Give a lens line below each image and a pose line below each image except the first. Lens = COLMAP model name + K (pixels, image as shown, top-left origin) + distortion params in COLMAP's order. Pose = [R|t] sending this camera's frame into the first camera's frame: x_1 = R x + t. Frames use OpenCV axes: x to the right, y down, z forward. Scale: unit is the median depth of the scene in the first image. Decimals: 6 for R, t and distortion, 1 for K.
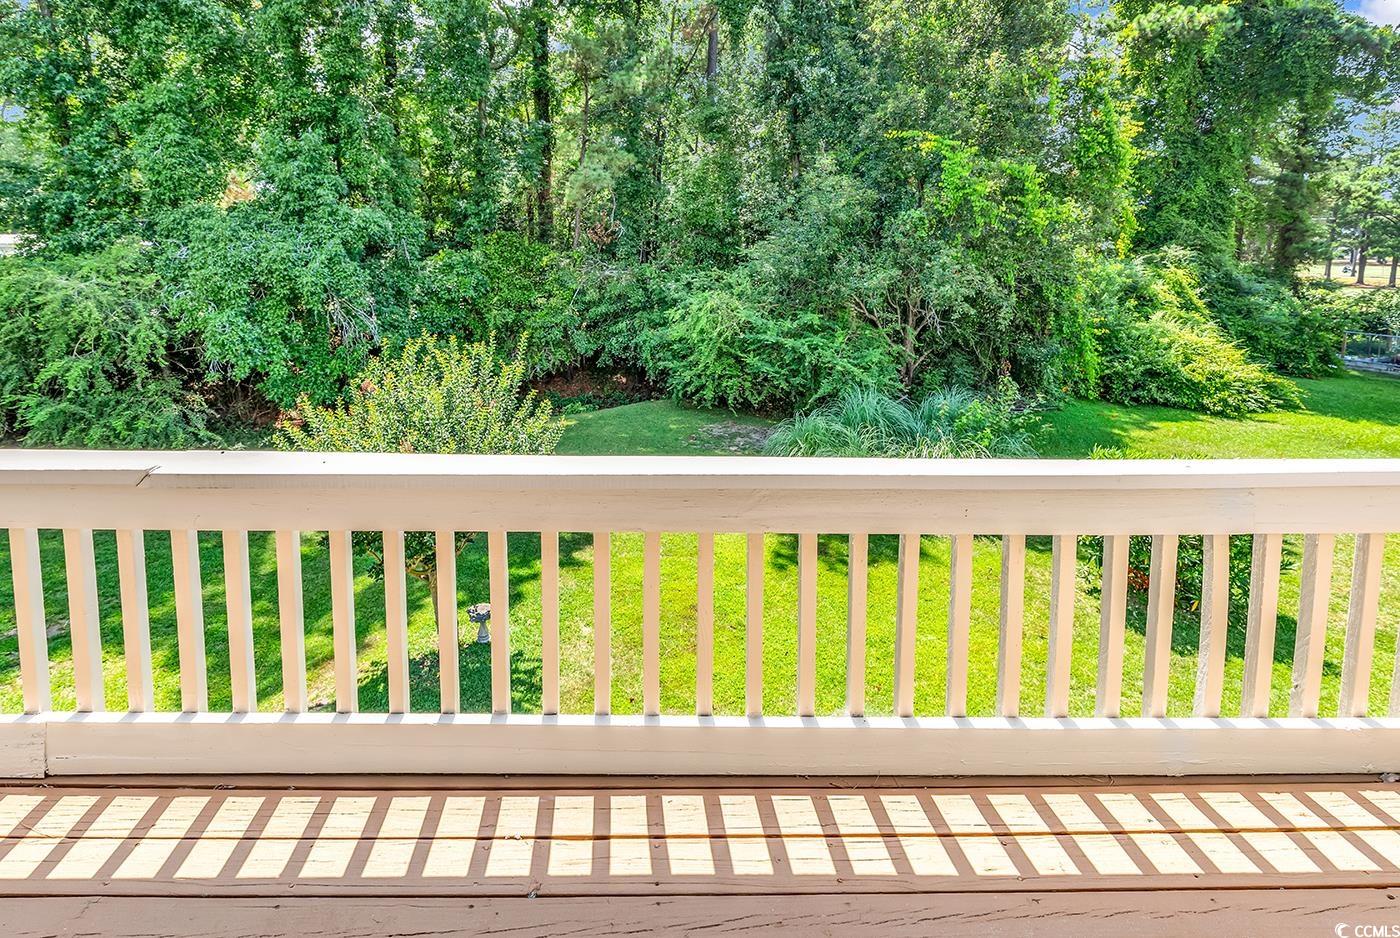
lens RADIAL K [[649.2, 0, 557.1], [0, 649.2, 359.7], [0, 0, 1]] dist [0.011420, -0.002995]
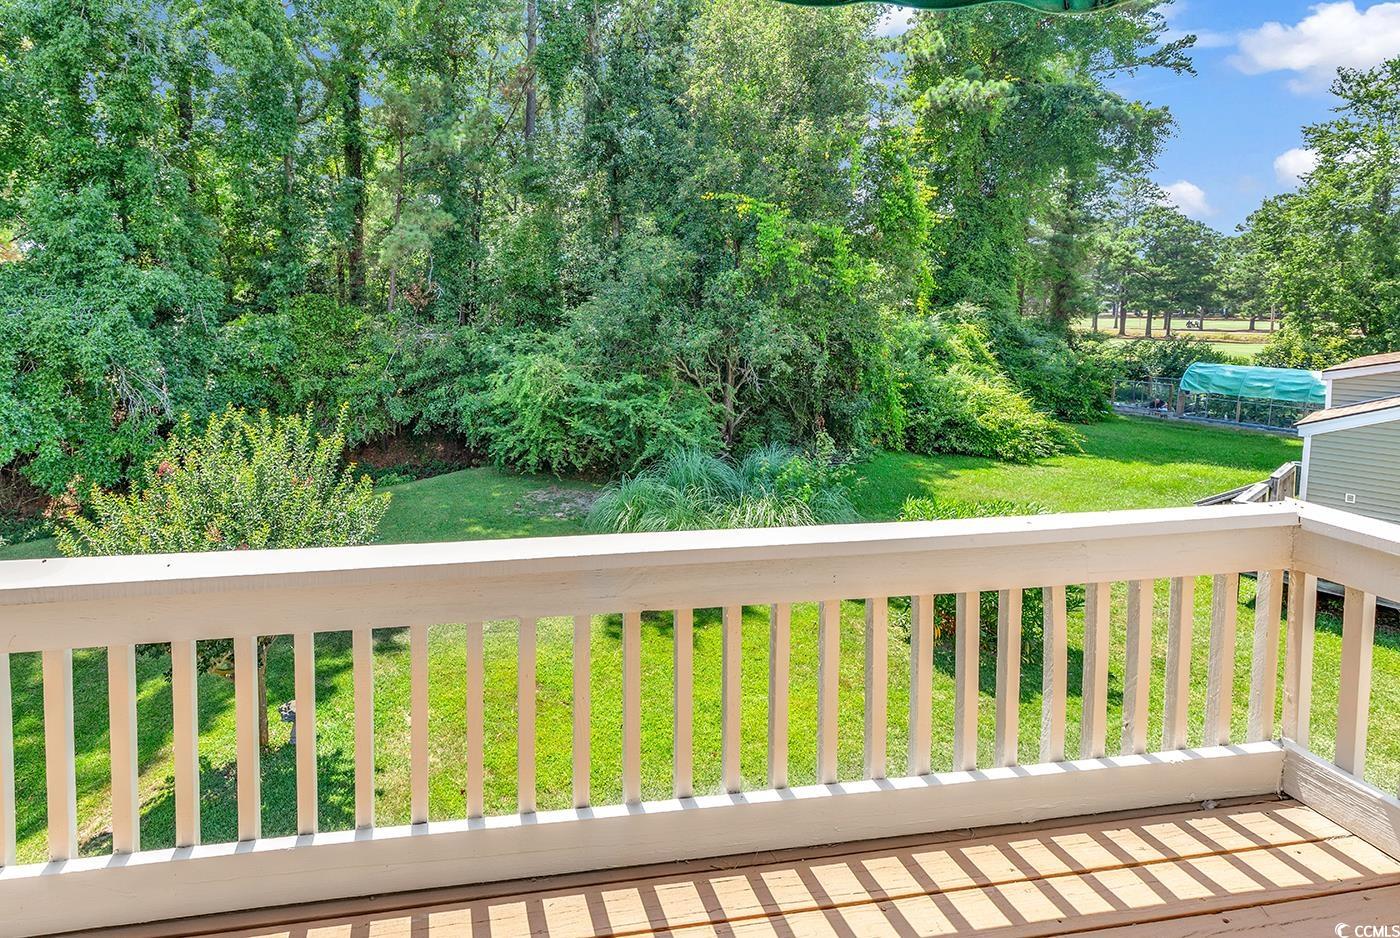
lens RADIAL K [[649.2, 0, 690.7], [0, 649.2, 464.3], [0, 0, 1]] dist [0.011420, -0.002995]
pose [[0.992870, -0.029534, 0.115484, 0.348907], [0.033527, 0.998900, -0.032789, 0.097252], [-0.114389, 0.036427, 0.992768, 0.021252]]
